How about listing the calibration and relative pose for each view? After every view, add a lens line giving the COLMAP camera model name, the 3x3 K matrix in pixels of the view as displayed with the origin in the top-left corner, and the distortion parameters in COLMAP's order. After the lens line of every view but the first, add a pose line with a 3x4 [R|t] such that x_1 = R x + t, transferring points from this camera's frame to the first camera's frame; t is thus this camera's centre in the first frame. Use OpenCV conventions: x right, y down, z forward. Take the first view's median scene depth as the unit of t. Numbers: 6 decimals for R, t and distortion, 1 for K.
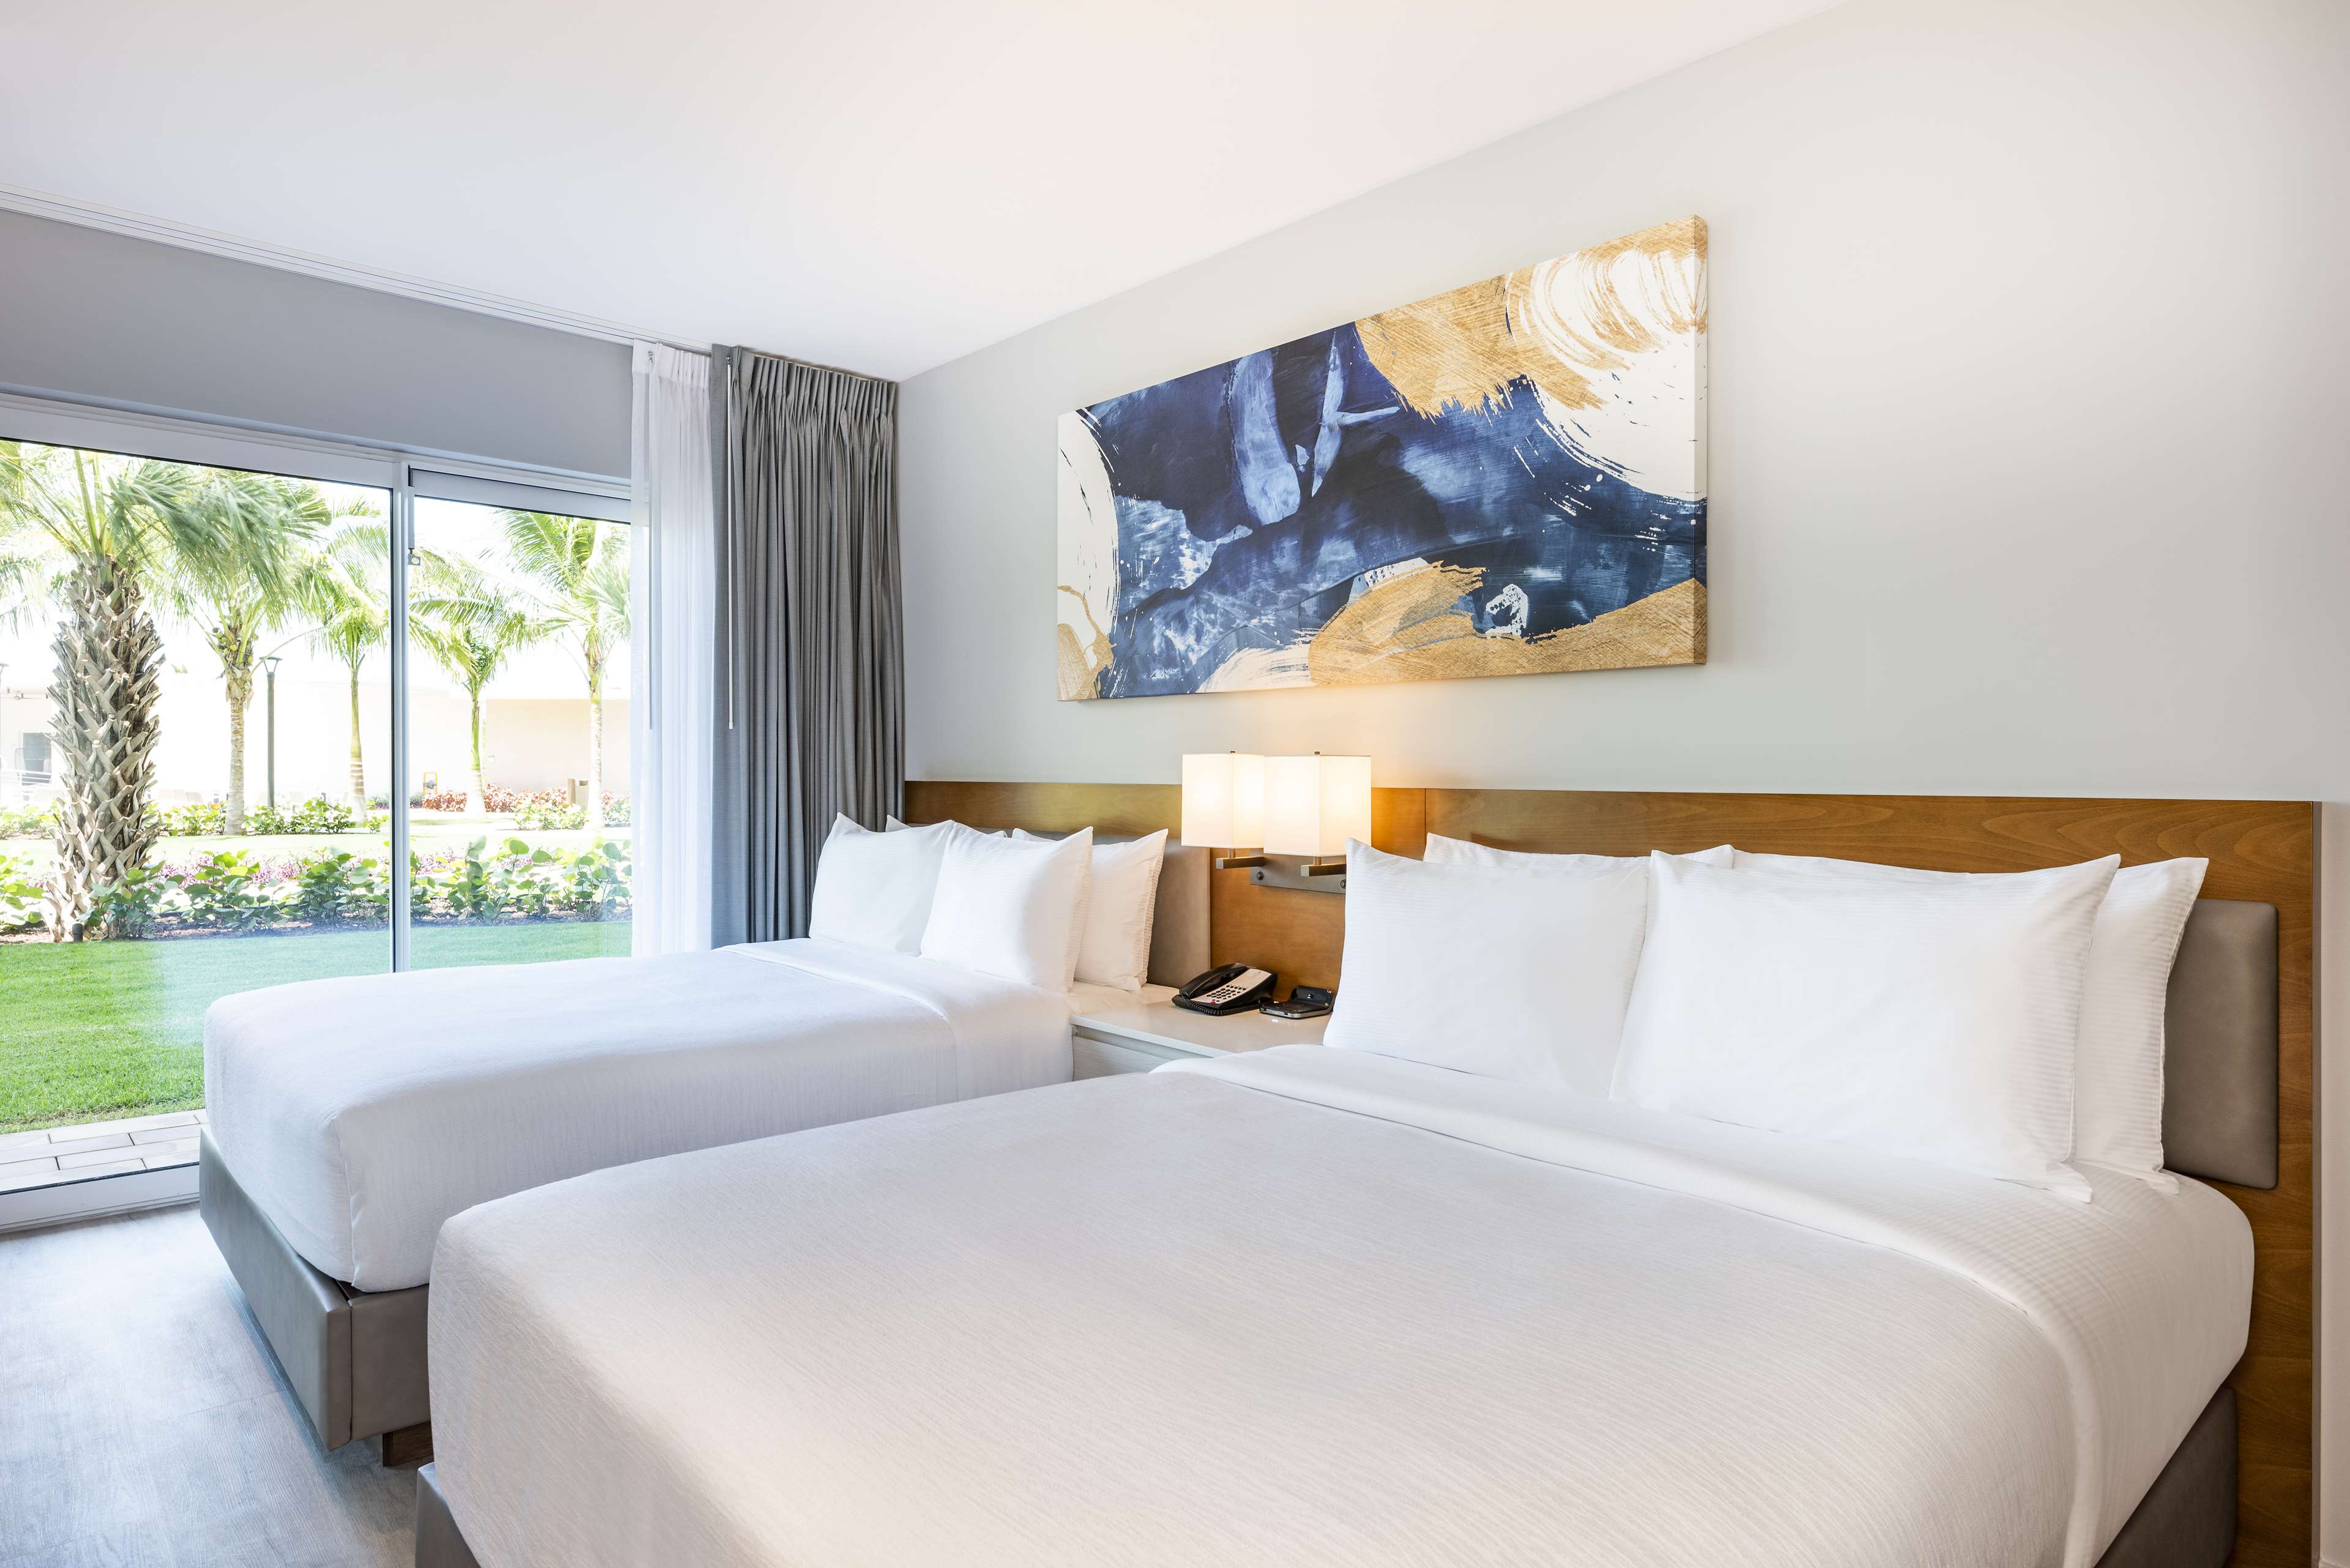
lens RADIAL K [[1349.7, 0, 1176.1], [0, 1349.7, 789.6], [0, 0, 1]] dist [-0.007402, -0.002258]
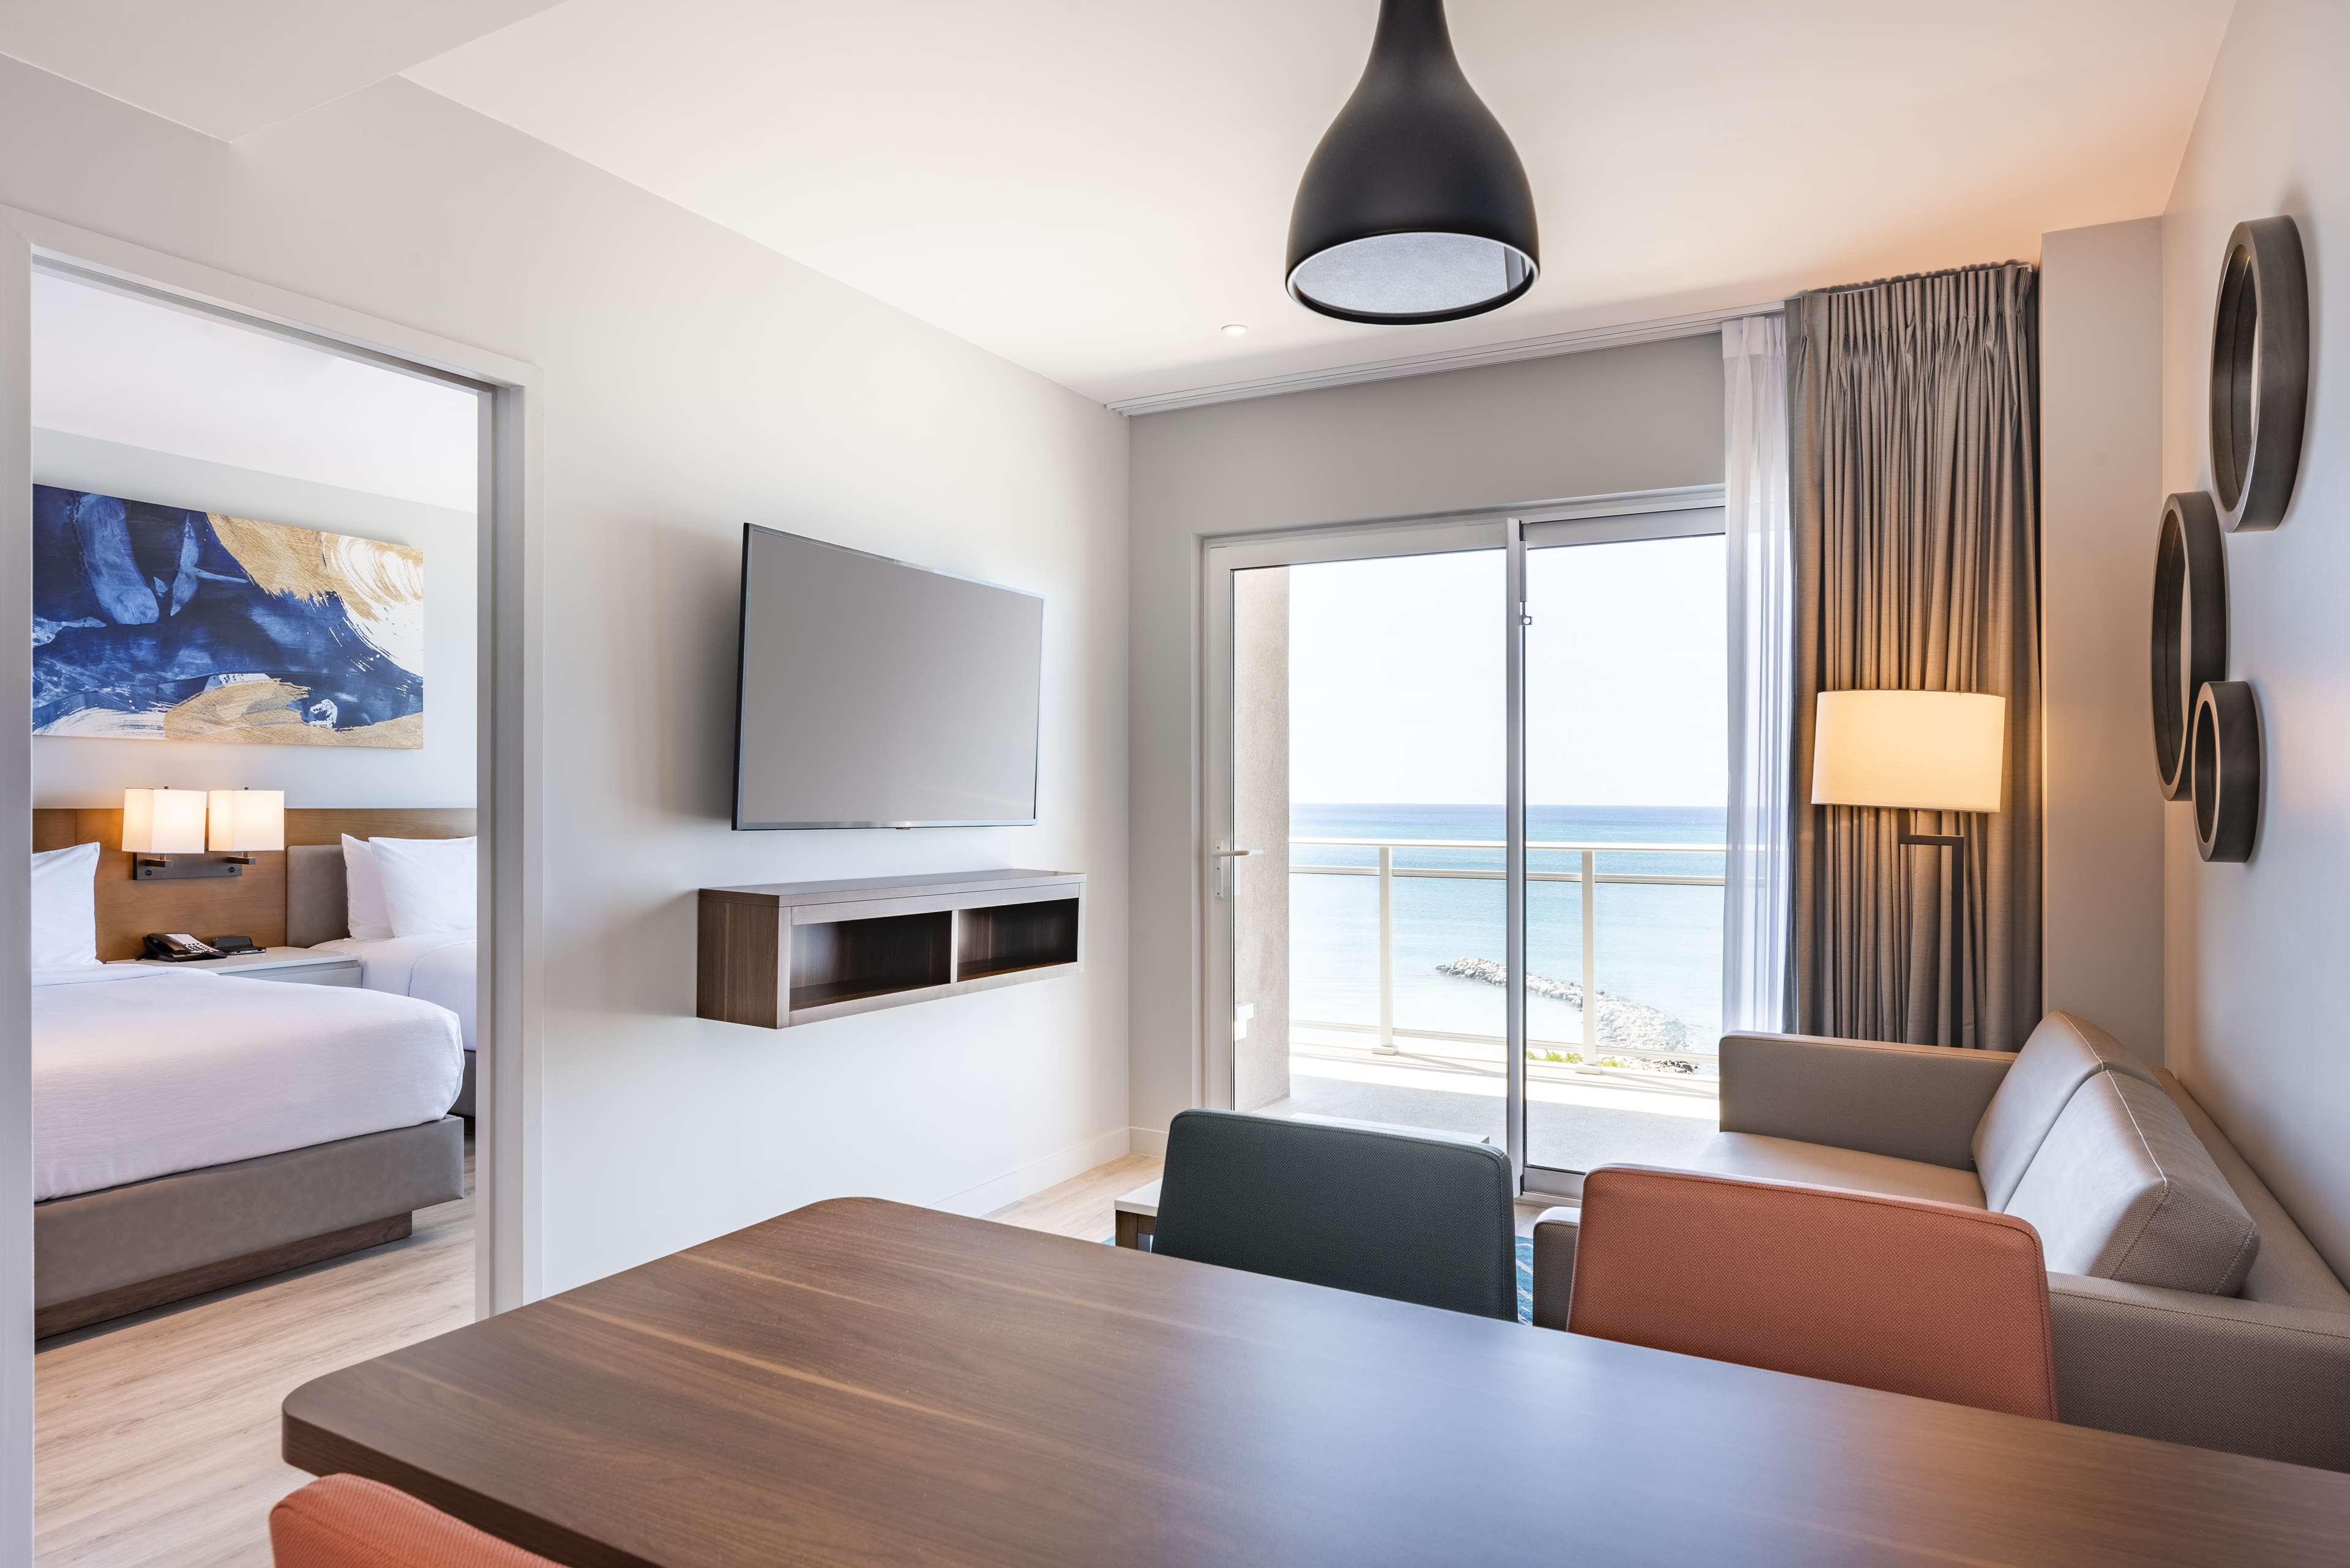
lens RADIAL K [[1349.7, 0, 1178.9], [0, 1349.7, 788.7], [0, 0, 1]] dist [-0.007402, -0.002258]
pose [[-0.304759, -0.005768, 0.952412, -1.756156], [-0.007758, 0.999964, 0.003574, -0.038894], [-0.952398, -0.006299, -0.304793, 0.397439]]
